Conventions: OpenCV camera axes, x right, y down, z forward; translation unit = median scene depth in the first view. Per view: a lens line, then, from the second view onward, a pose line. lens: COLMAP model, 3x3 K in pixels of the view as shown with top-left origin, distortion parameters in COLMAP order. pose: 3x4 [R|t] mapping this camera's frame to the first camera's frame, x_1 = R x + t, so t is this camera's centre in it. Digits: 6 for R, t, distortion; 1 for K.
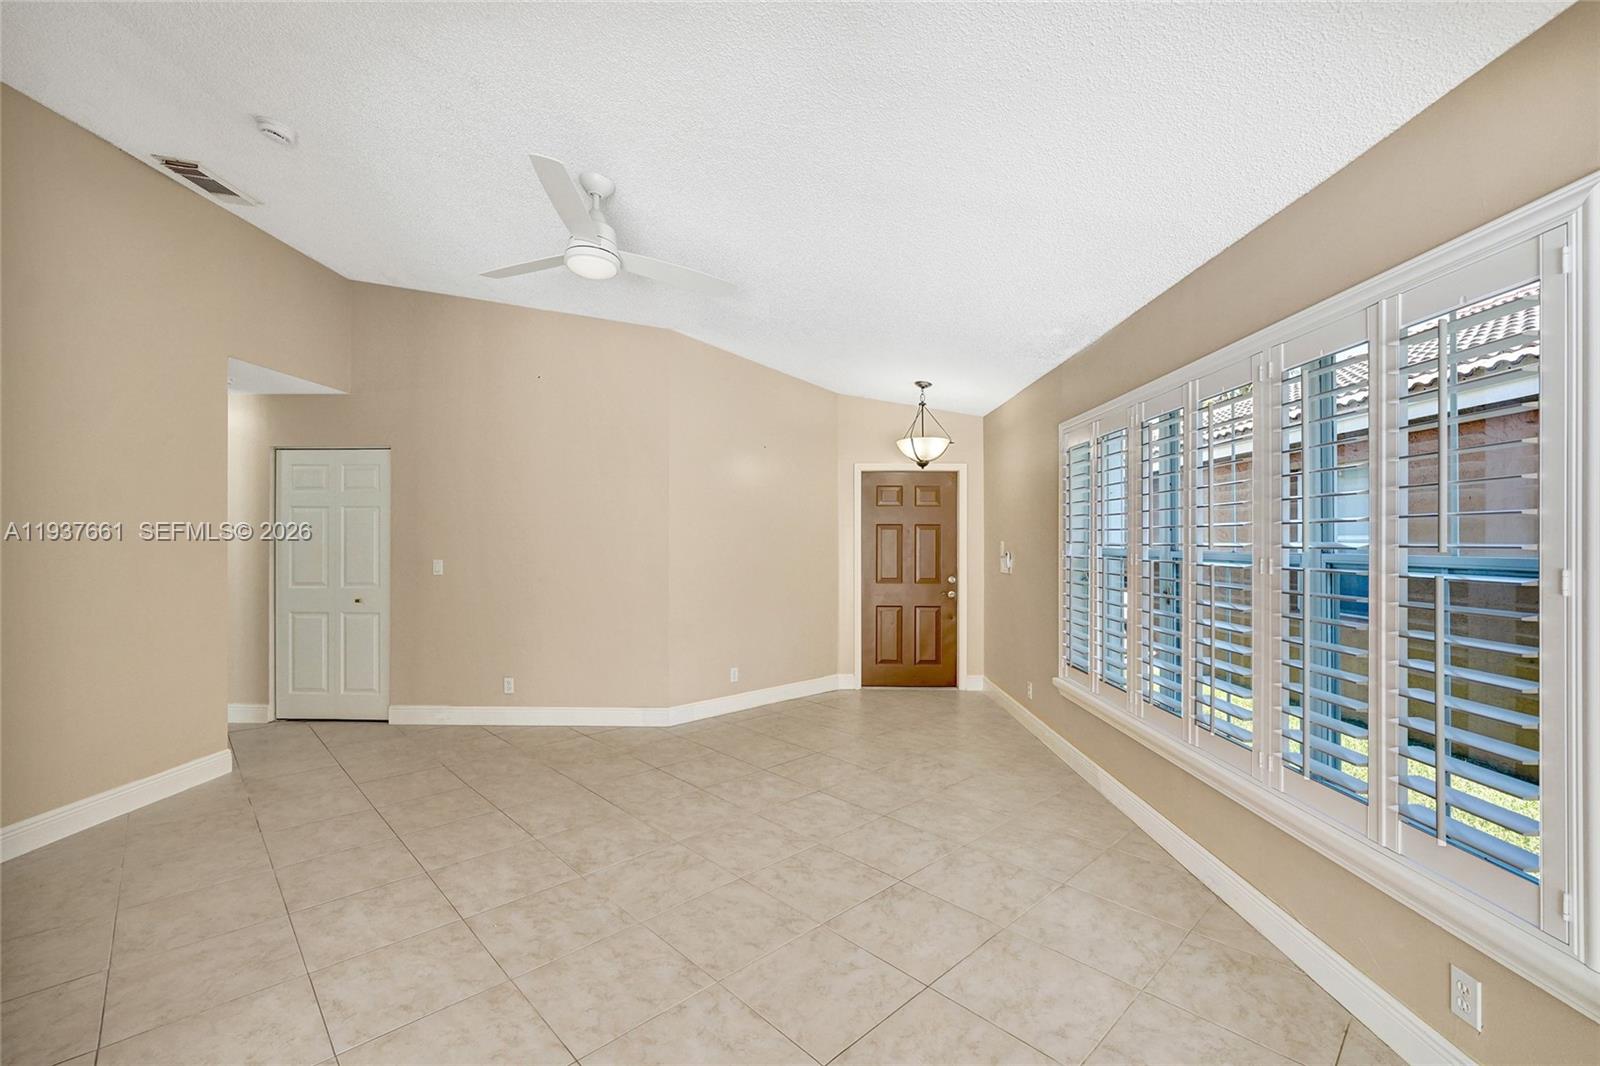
lens RADIAL K [[657.1, 0, 800.0], [0, 657.1, 533.0], [0, 0, 1]] dist [0.000077, 0.000048]
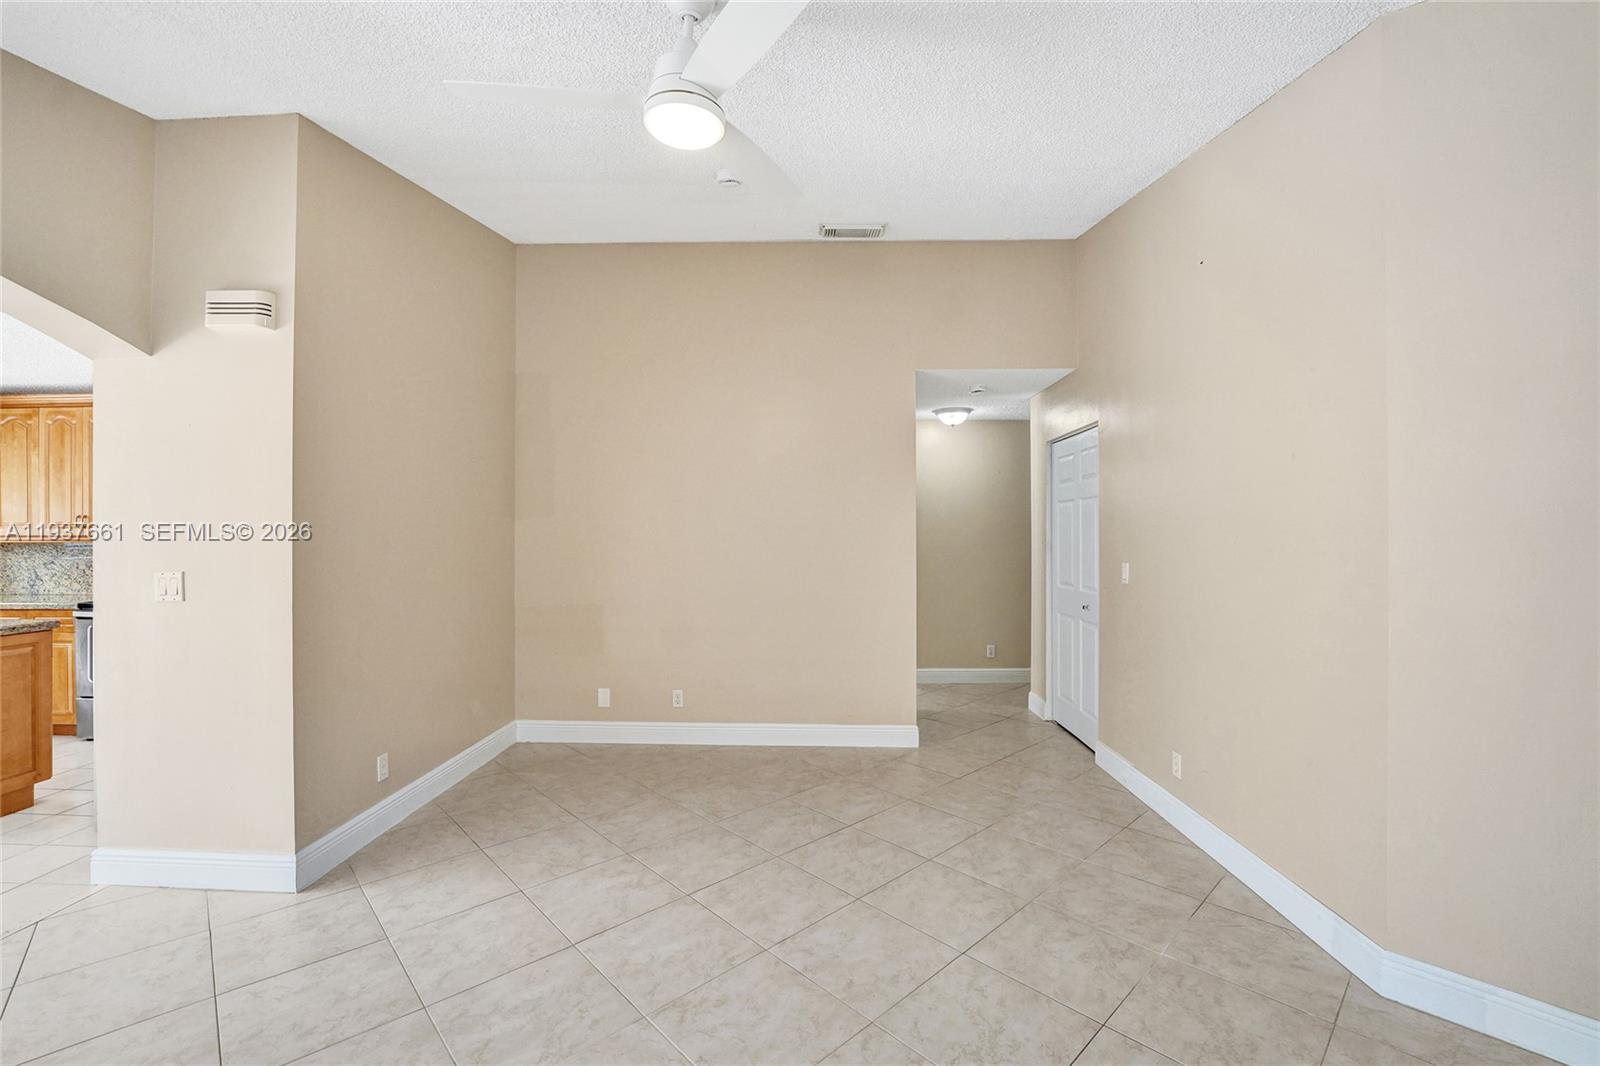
lens RADIAL K [[671.3, 0, 797.2], [0, 671.3, 529.5], [0, 0, 1]] dist [-0.024204, -0.000062]
pose [[-0.000967, -0.008489, -0.999964, 0.319065], [0.009761, 0.999916, -0.008498, 0.007341], [0.999952, -0.009769, -0.000884, 0.981425]]
